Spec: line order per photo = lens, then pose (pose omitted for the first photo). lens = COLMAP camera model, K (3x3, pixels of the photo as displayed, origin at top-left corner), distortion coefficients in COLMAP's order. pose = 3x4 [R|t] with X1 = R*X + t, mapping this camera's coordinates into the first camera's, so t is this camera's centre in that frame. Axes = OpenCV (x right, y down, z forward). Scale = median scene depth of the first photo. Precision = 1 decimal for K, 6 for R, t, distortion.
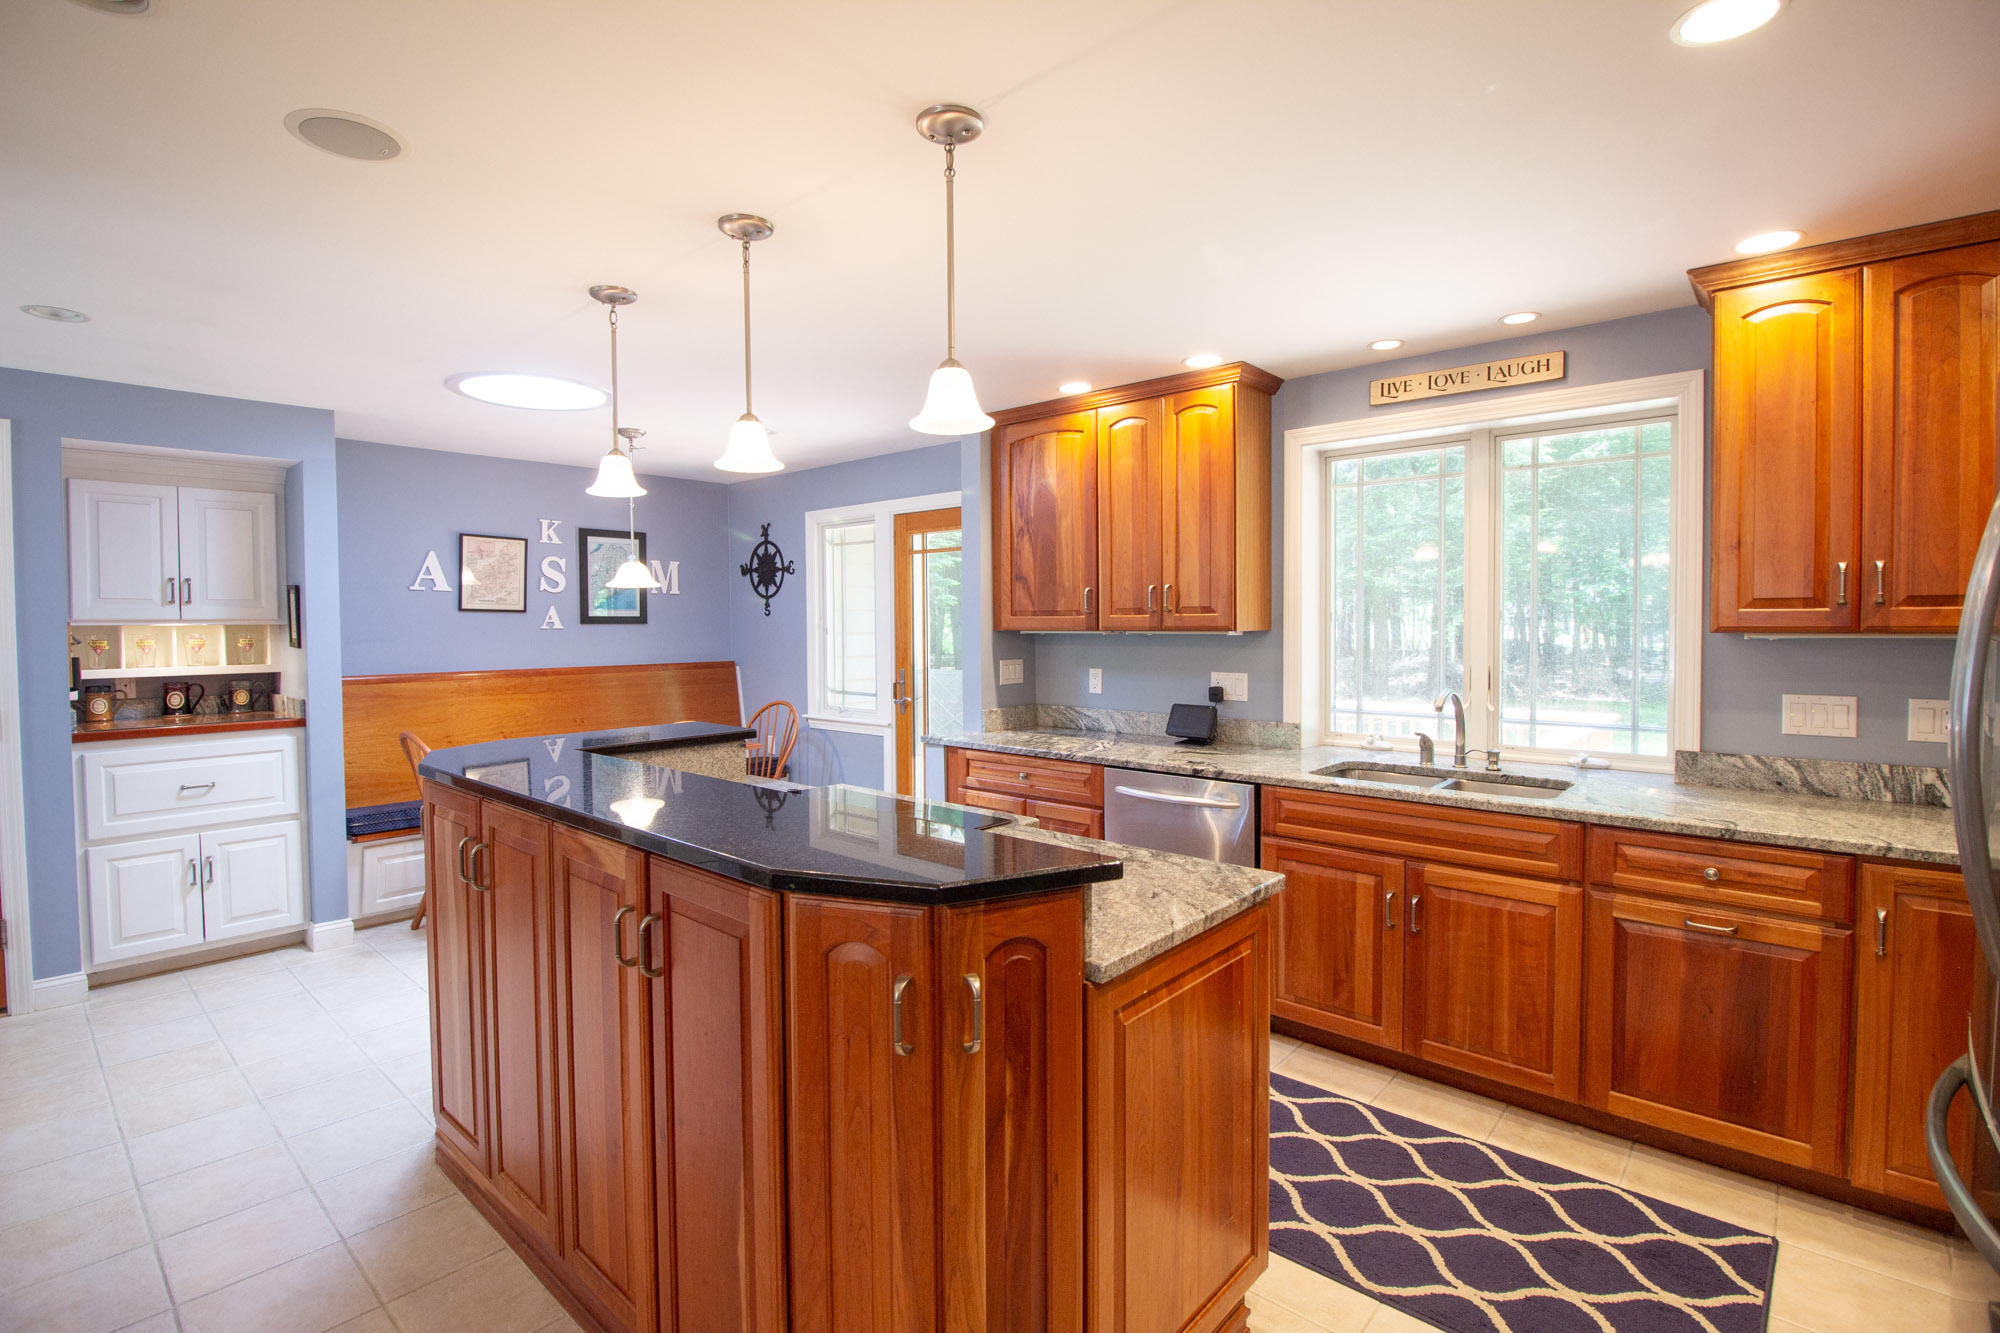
lens RADIAL K [[926.9, 0, 1004.1], [0, 926.9, 642.0], [0, 0, 1]] dist [-0.001490, -0.000273]
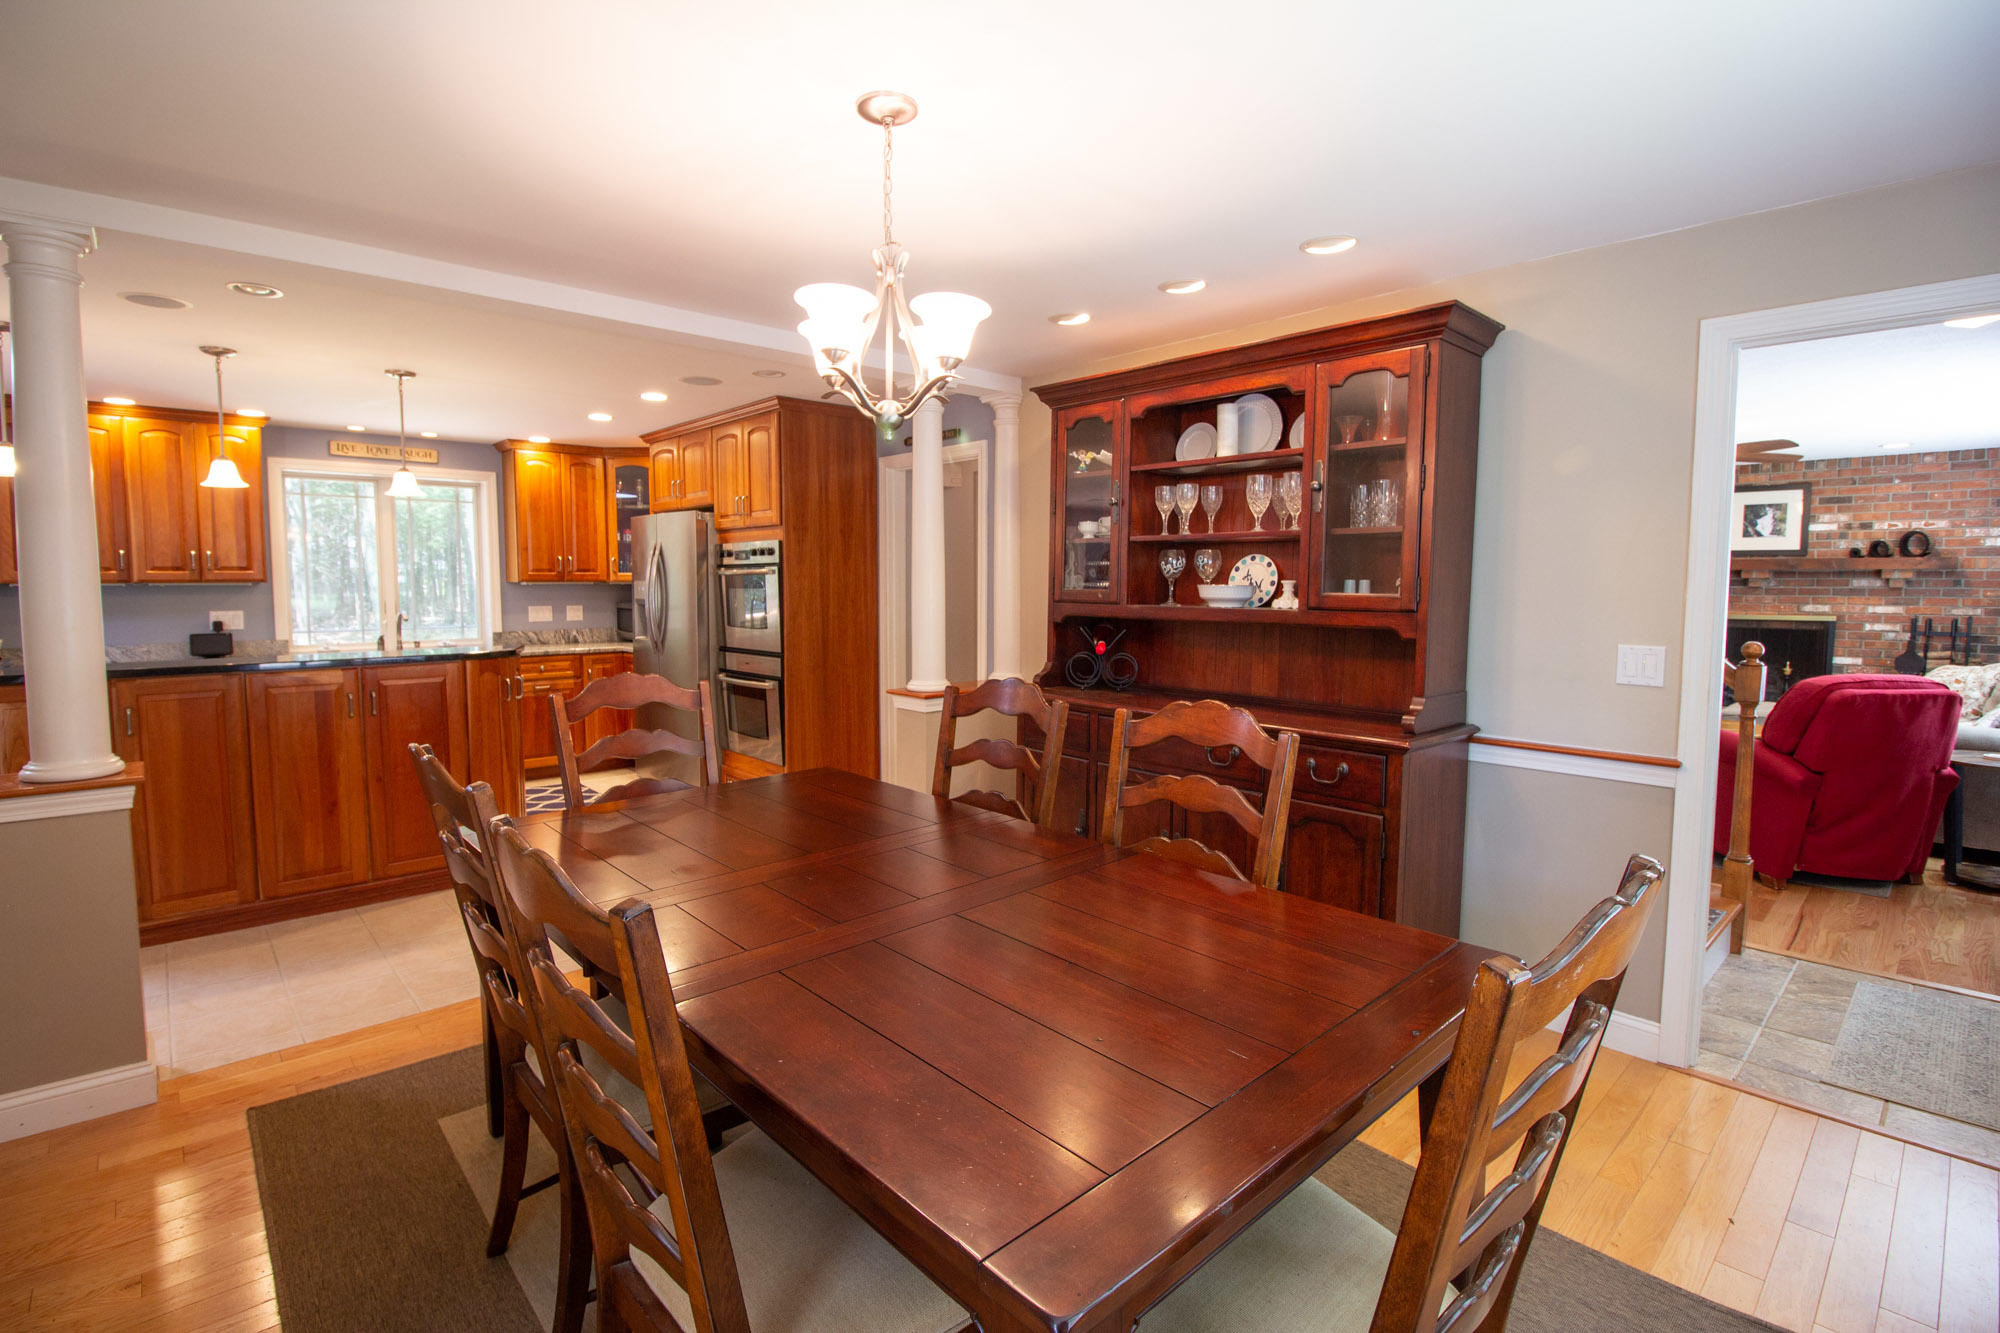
lens RADIAL K [[926.9, 0, 1004.1], [0, 926.9, 642.0], [0, 0, 1]] dist [-0.001490, -0.000273]
pose [[0.102120, -0.061025, 0.992899, -1.353115], [0.025433, 0.997951, 0.058719, 0.032463], [-0.994447, 0.019256, 0.103462, -0.486535]]
